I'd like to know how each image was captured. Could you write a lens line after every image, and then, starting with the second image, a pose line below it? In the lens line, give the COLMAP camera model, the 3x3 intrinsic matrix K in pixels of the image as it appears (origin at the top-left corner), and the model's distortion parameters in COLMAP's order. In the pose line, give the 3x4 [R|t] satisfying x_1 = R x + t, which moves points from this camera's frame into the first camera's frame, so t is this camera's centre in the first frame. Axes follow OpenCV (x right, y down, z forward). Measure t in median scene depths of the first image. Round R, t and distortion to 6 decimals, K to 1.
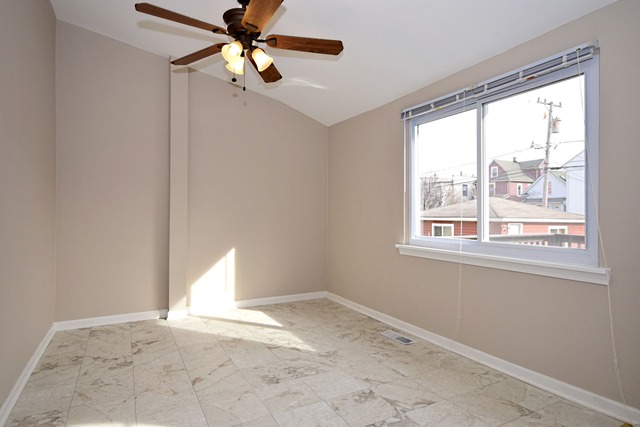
lens RADIAL K [[371.8, 0, 321.1], [0, 371.8, 213.9], [0, 0, 1]] dist [0.009209, 0.001223]
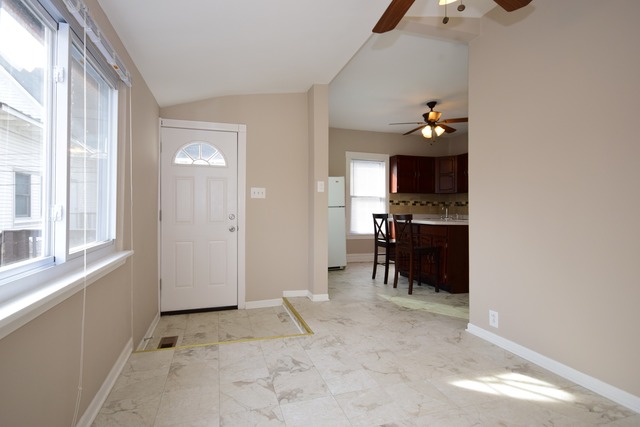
lens RADIAL K [[318.9, 0, 324.5], [0, 318.9, 211.7], [0, 0, 1]] dist [0.016819, -0.001707]
pose [[-0.985841, -0.010784, 0.167335, -0.111937], [-0.010485, 0.999941, 0.002672, -0.002878], [-0.167354, 0.000879, -0.985896, 1.858542]]
